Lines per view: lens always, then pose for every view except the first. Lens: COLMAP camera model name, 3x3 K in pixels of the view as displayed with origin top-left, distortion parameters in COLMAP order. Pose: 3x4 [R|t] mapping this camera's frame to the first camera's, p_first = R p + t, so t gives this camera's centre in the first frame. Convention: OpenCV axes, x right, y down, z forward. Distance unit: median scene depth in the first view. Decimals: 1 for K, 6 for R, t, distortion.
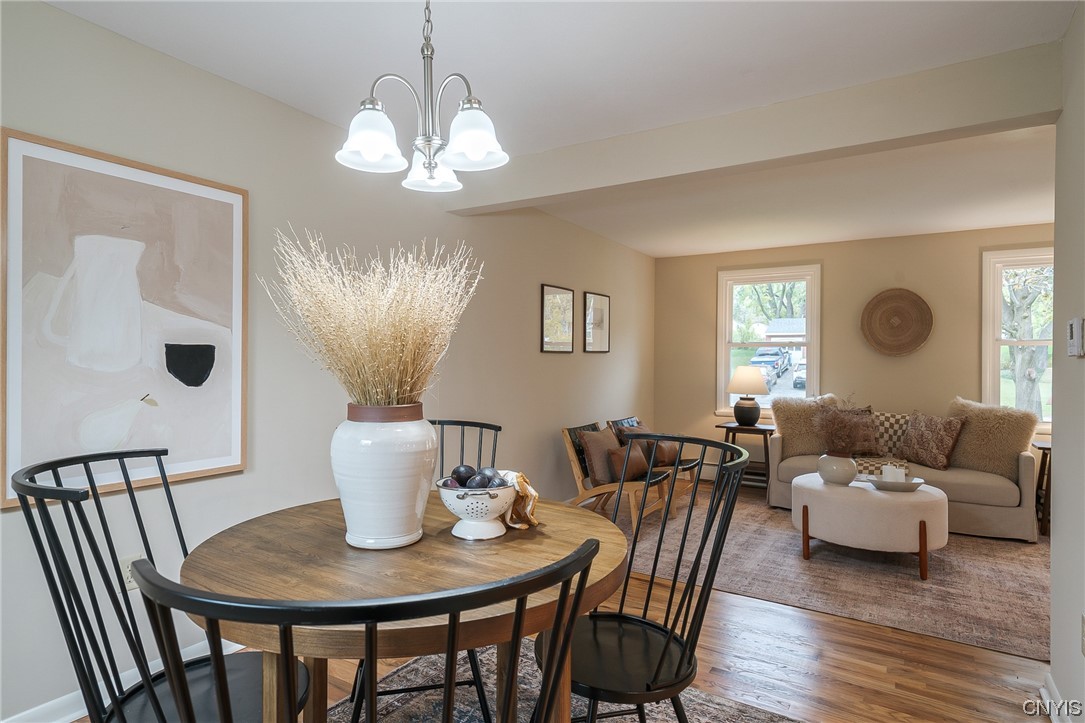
lens RADIAL K [[595.3, 0, 541.1], [0, 595.3, 359.7], [0, 0, 1]] dist [0.005123, 0.001674]
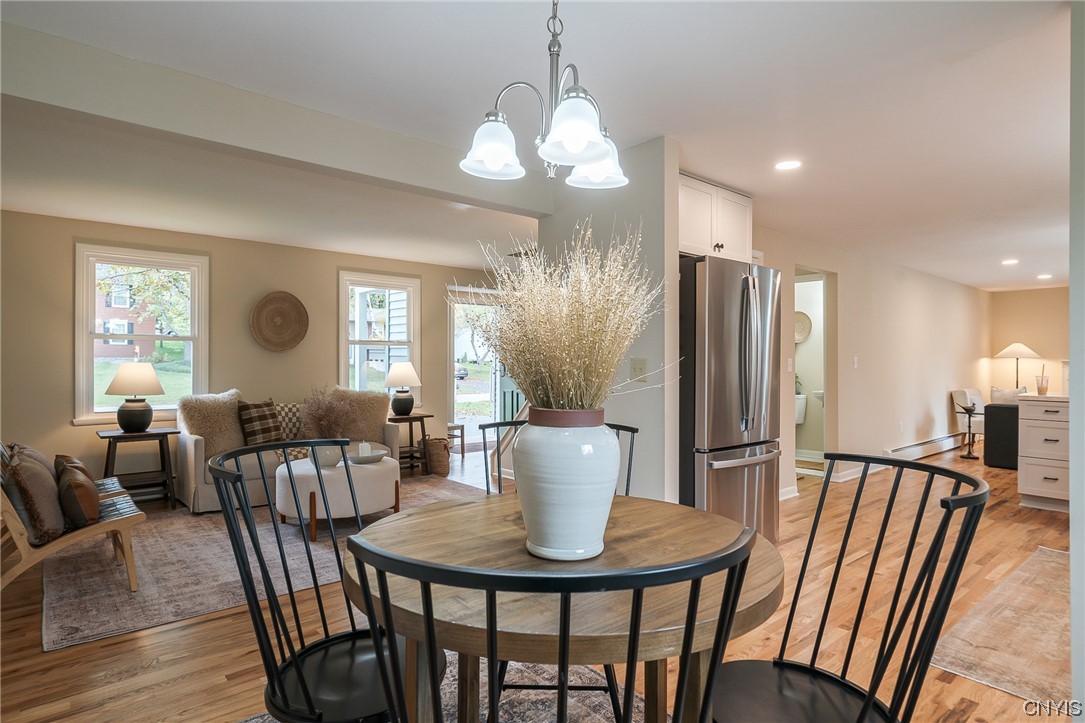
lens RADIAL K [[595.3, 0, 541.1], [0, 595.3, 359.7], [0, 0, 1]] dist [0.005123, 0.001674]
pose [[0.293462, -0.005896, 0.955953, -0.342255], [-0.004762, 0.999960, 0.007629, -0.002496], [-0.955959, -0.006791, 0.293422, 0.217811]]
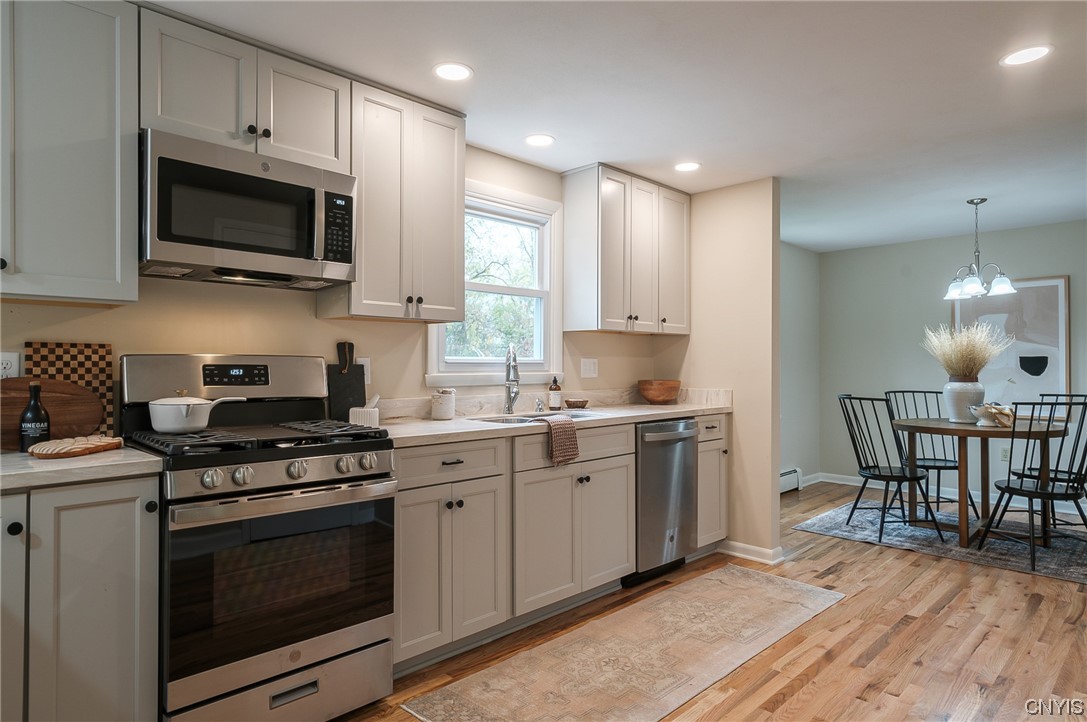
lens RADIAL K [[624.9, 0, 541.8], [0, 624.9, 361.4], [0, 0, 1]] dist [0.005339, 0.000845]
pose [[-0.228107, -0.013514, -0.973542, 0.934320], [0.002768, 0.999891, -0.014528, 0.009510], [0.973632, -0.006008, -0.228045, -0.096612]]
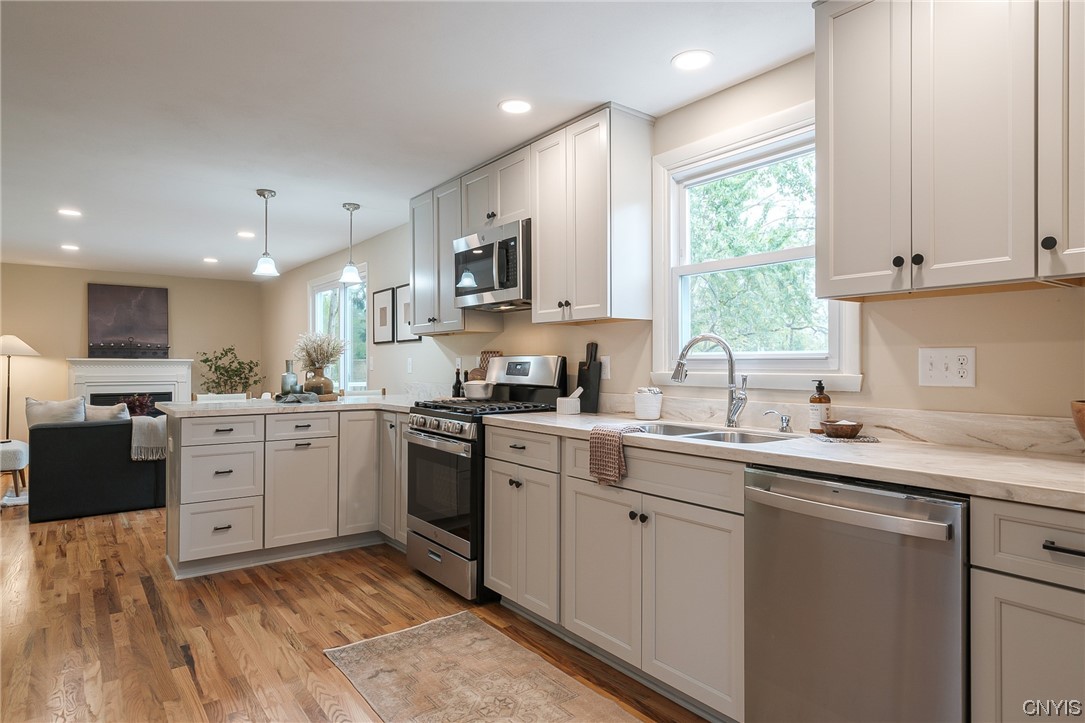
lens RADIAL K [[623.7, 0, 540.8], [0, 623.7, 361.9], [0, 0, 1]] dist [0.005339, 0.000845]
pose [[-0.935381, -0.008177, 0.353547, 0.252044], [-0.010911, 0.999924, -0.005741, 0.008128], [-0.353473, -0.009228, -0.935399, 0.241748]]
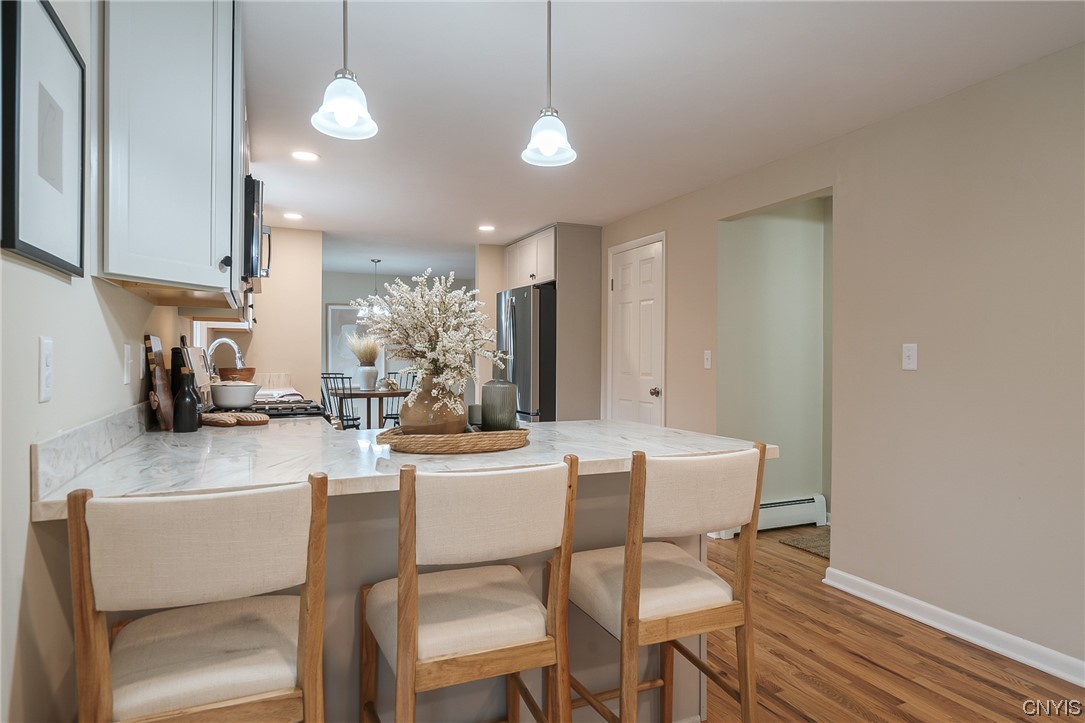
lens RADIAL K [[614.0, 0, 542.5], [0, 614.0, 361.5], [0, 0, 1]] dist [0.005704, 0.000982]
pose [[0.834423, 0.000588, -0.551123, 1.093764], [0.003775, 0.999970, 0.006783, 0.007693], [0.551111, -0.007740, 0.834396, -0.716088]]
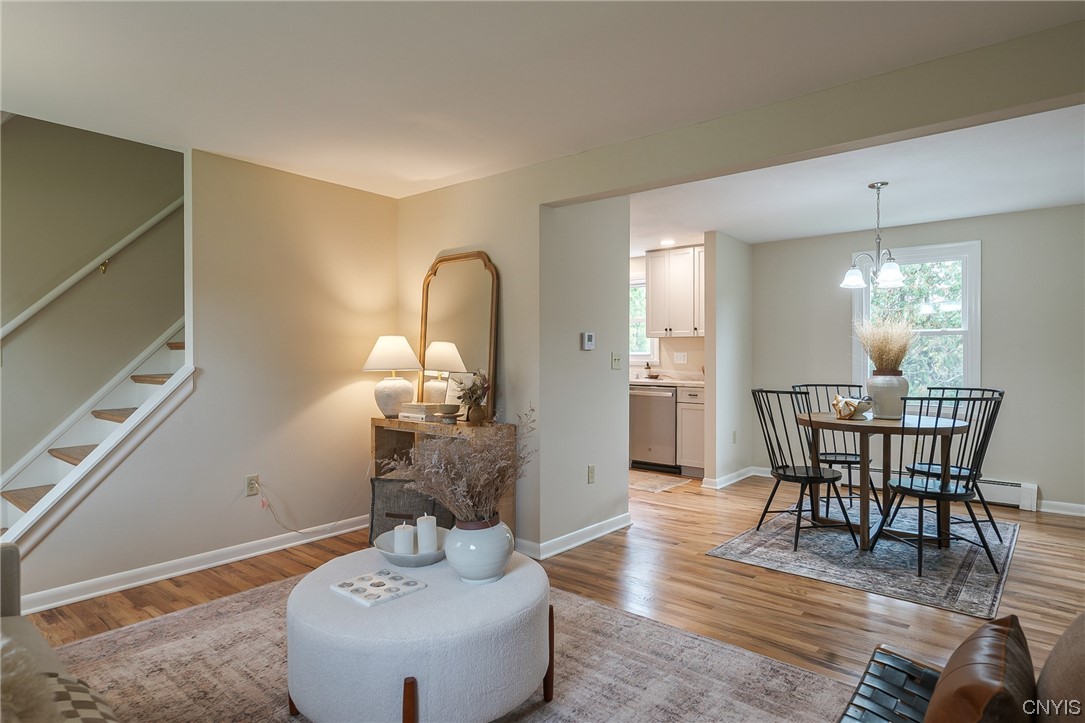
lens RADIAL K [[611.1, 0, 539.4], [0, 611.1, 357.3], [0, 0, 1]] dist [0.003259, 0.002987]
pose [[-0.990761, -0.009953, 0.135253, 0.279047], [-0.010013, 0.999950, 0.000231, 0.007928], [-0.135248, -0.001125, -0.990811, 1.165247]]
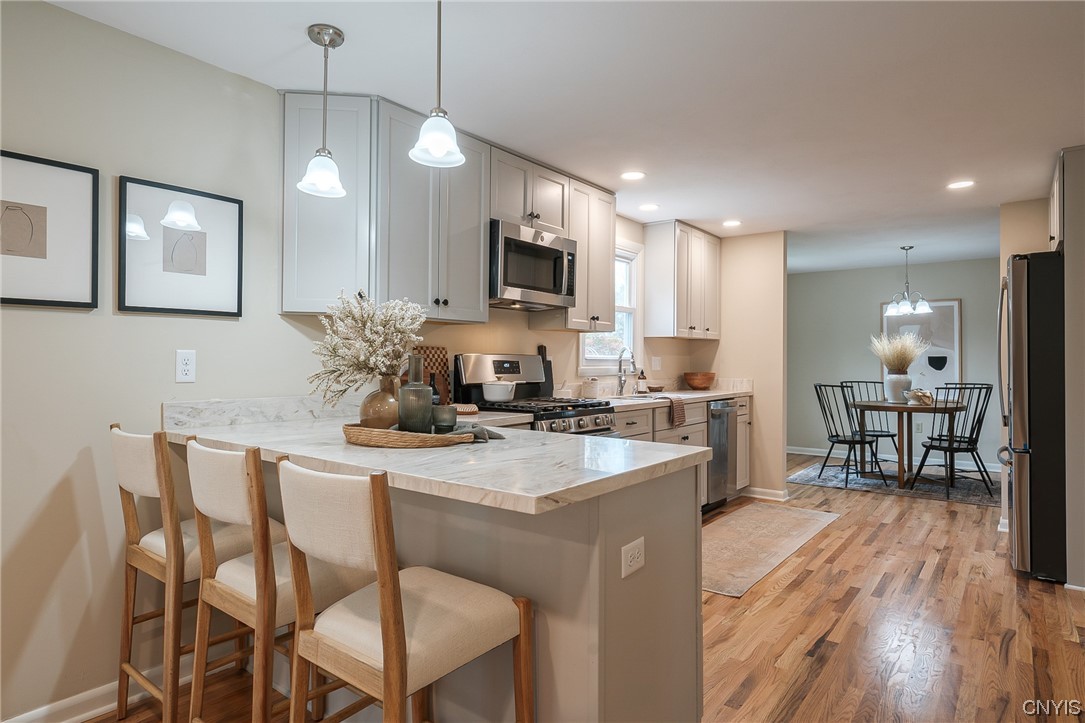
lens RADIAL K [[621.3, 0, 544.4], [0, 621.3, 349.2], [0, 0, 1]] dist [0.005549, 0.001368]
pose [[-0.088633, -0.025991, -0.995725, 1.248032], [-0.000836, 0.999661, -0.026019, 0.010100], [0.996064, -0.001473, -0.088624, -0.316678]]
